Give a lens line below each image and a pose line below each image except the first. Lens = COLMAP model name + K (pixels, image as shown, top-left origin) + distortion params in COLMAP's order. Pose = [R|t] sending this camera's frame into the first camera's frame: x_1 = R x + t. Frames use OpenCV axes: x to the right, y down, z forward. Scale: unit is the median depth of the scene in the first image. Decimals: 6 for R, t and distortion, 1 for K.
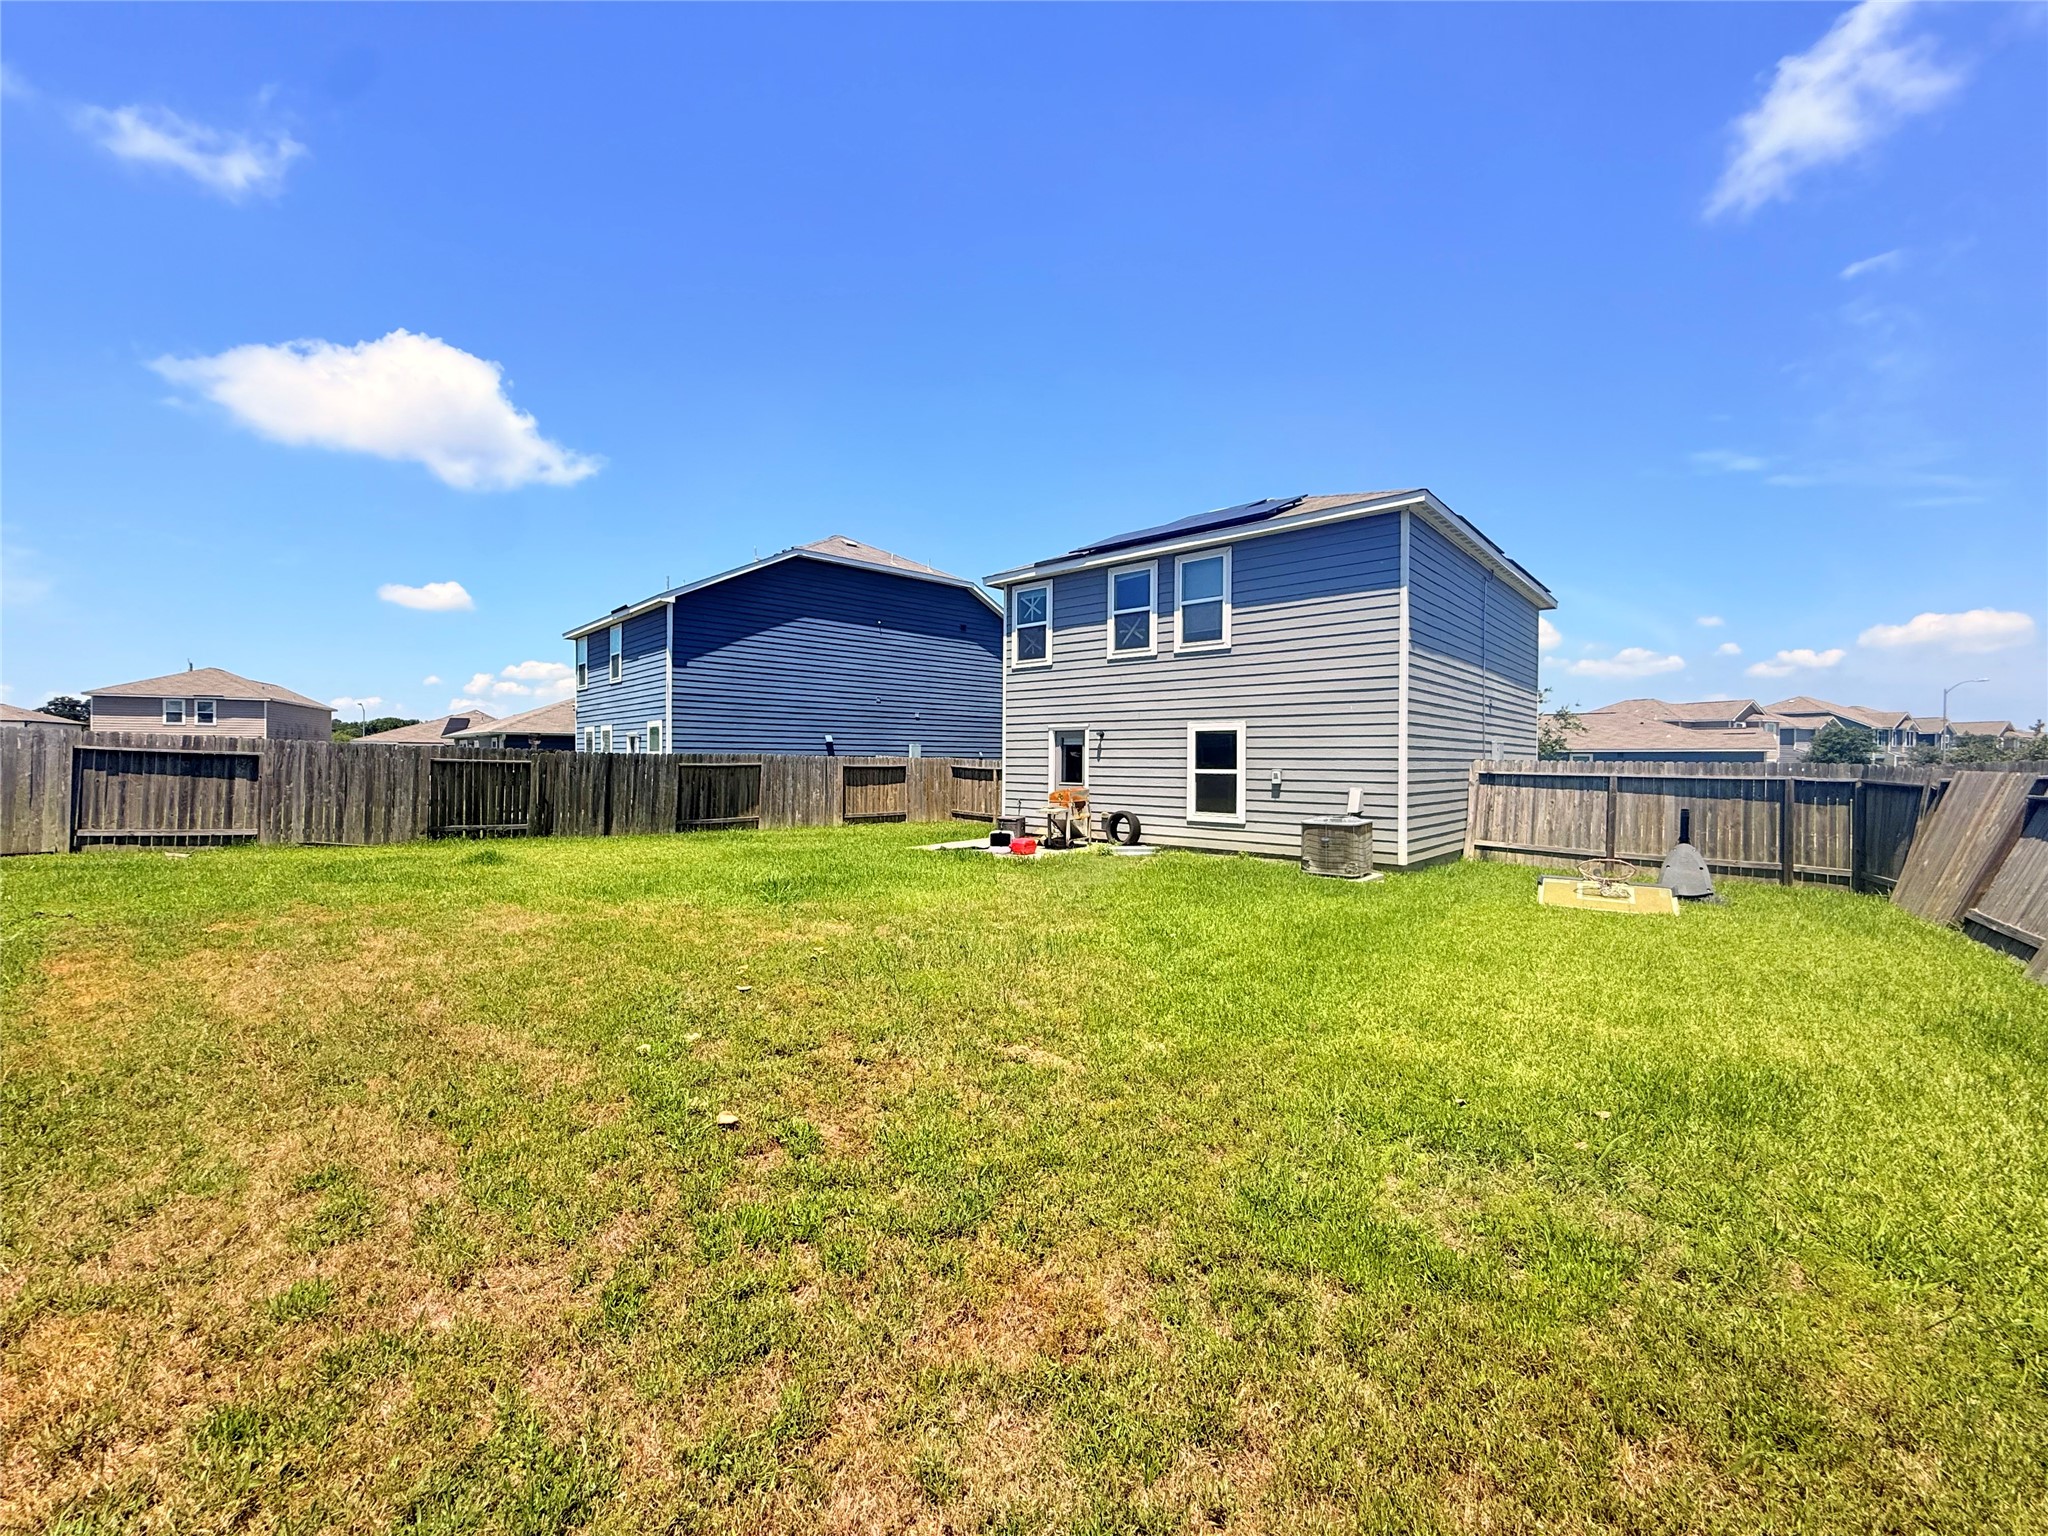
lens RADIAL K [[818.5, 0, 1020.8], [0, 818.5, 763.8], [0, 0, 1]] dist [-0.000491, -0.000032]
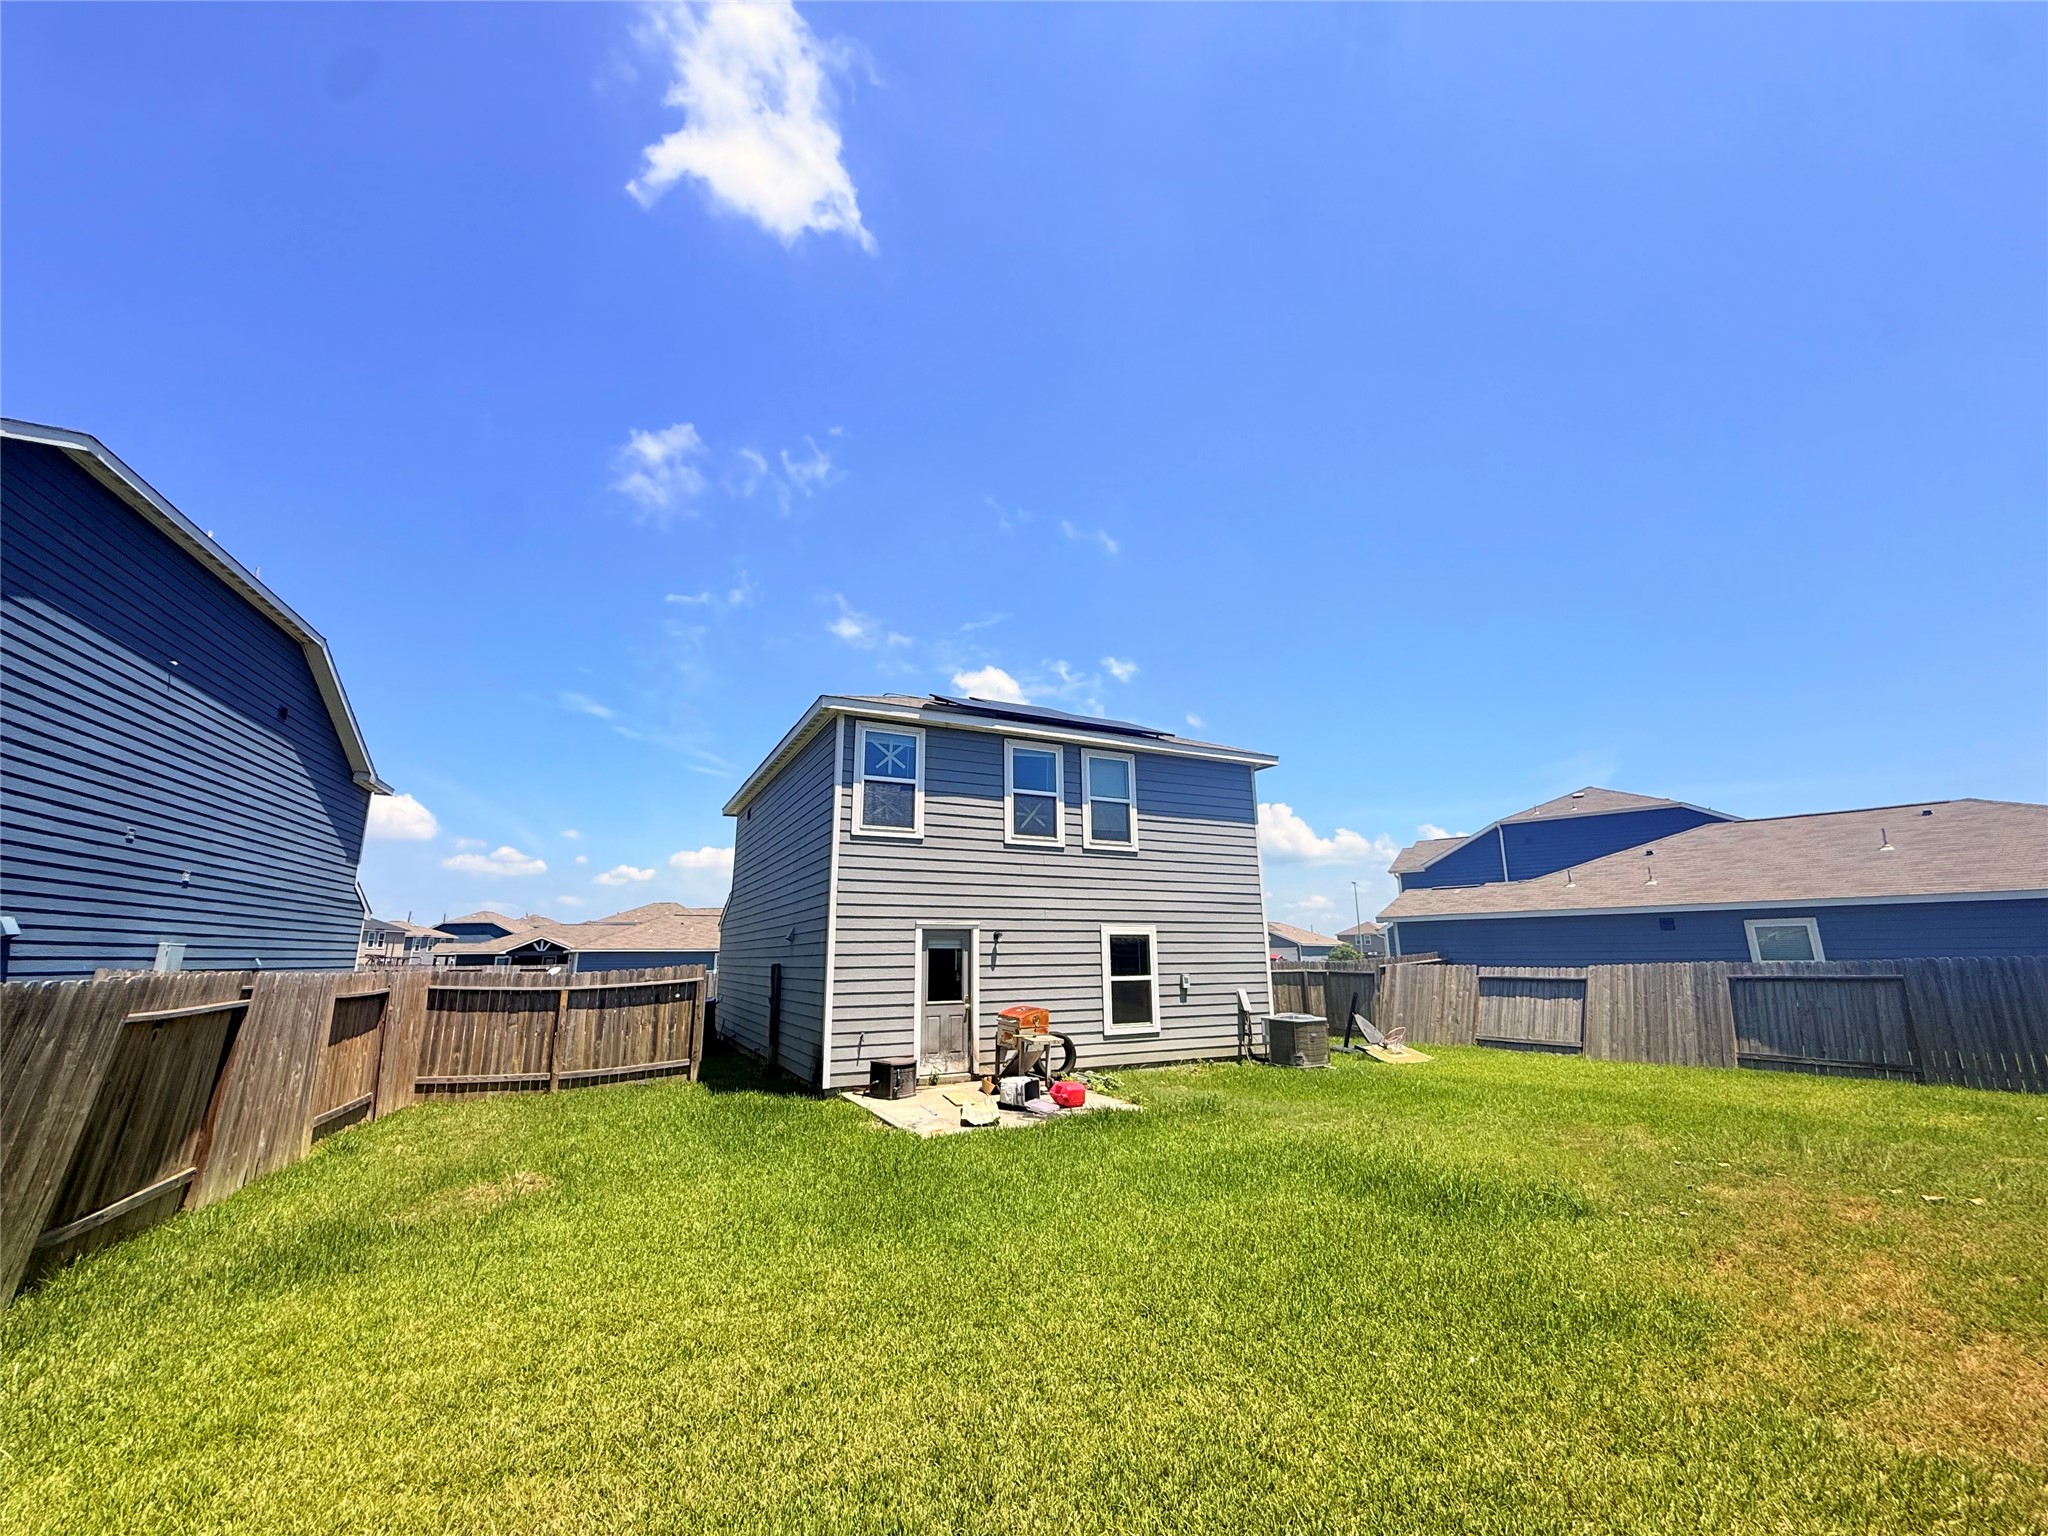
lens RADIAL K [[818.5, 0, 1037.8], [0, 818.5, 762.2], [0, 0, 1]] dist [-0.000491, -0.000032]
pose [[0.355568, 0.208210, 0.911164, -0.694296], [0.015336, 0.973440, -0.228426, -0.018648], [-0.934525, 0.095195, 0.342931, 0.715083]]
